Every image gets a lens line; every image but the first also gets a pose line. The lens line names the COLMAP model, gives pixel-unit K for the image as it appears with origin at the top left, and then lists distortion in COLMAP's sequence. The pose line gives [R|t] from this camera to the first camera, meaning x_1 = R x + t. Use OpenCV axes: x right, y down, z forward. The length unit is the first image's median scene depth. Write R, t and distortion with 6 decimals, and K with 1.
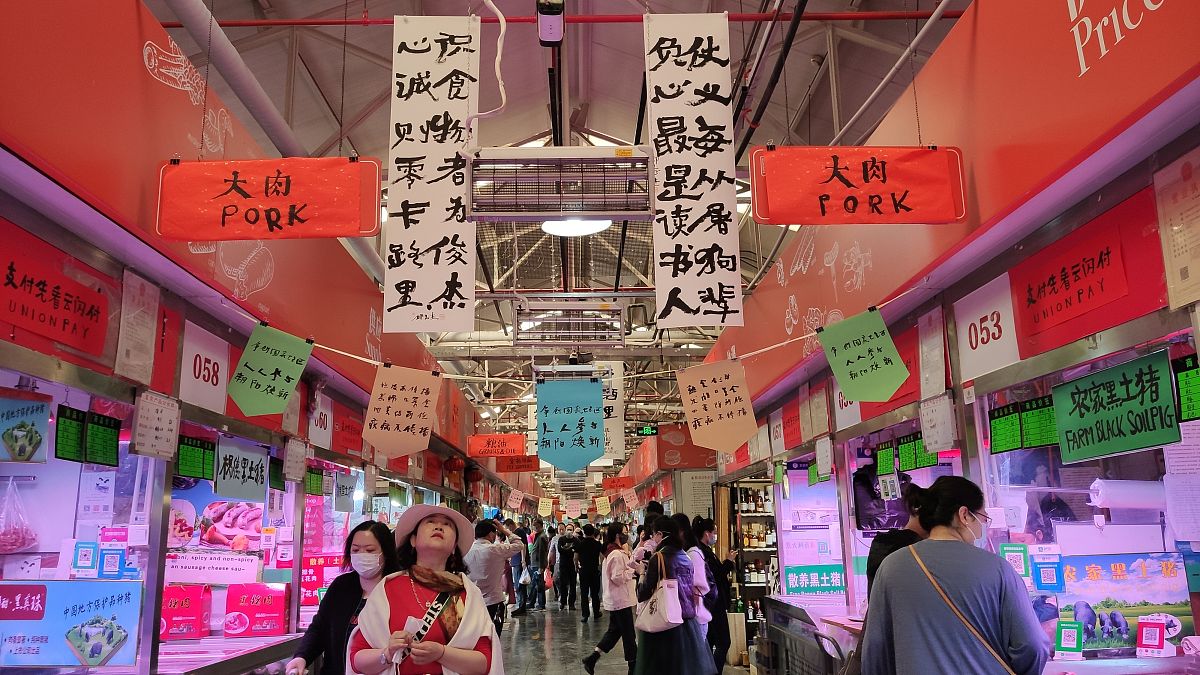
lens RADIAL K [[898.7, 0, 596.3], [0, 898.7, 340.8], [0, 0, 1]] dist [0.026035, -0.053793]
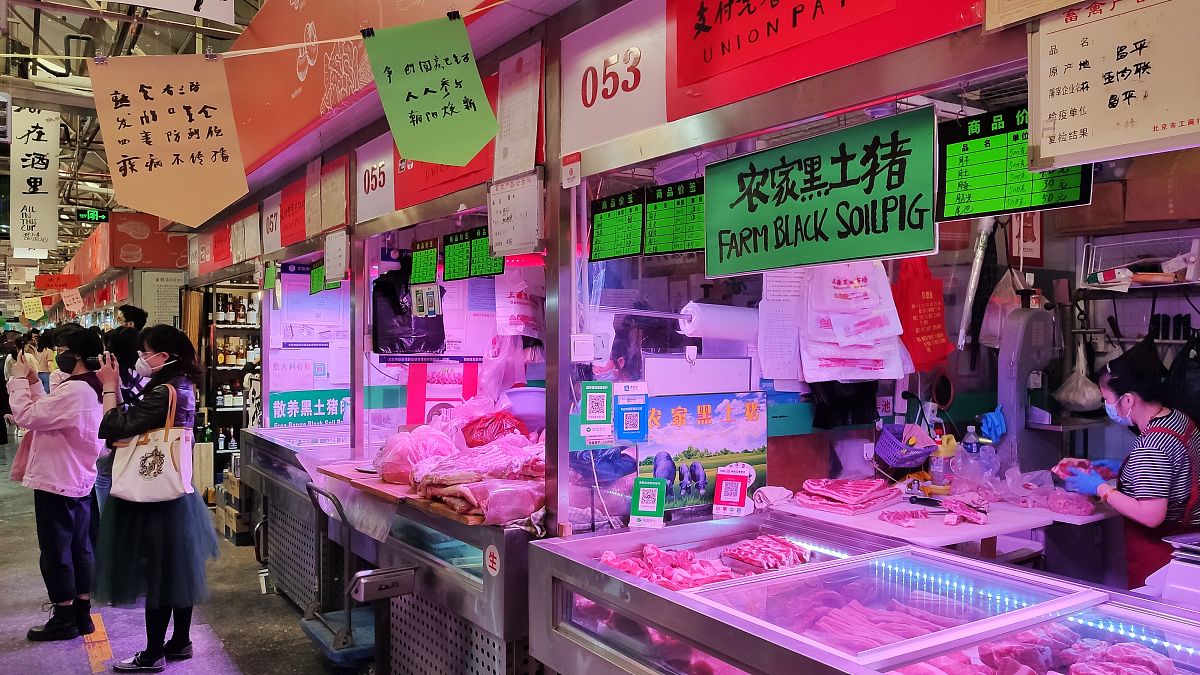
lens RADIAL K [[898.7, 0, 600.0], [0, 898.7, 343.7], [0, 0, 1]] dist [0.026035, -0.053793]
pose [[0.848725, 0.021219, 0.528408, 0.067461], [-0.130540, 0.976681, 0.170451, 0.065648], [-0.512469, -0.213644, 0.831704, 0.378241]]
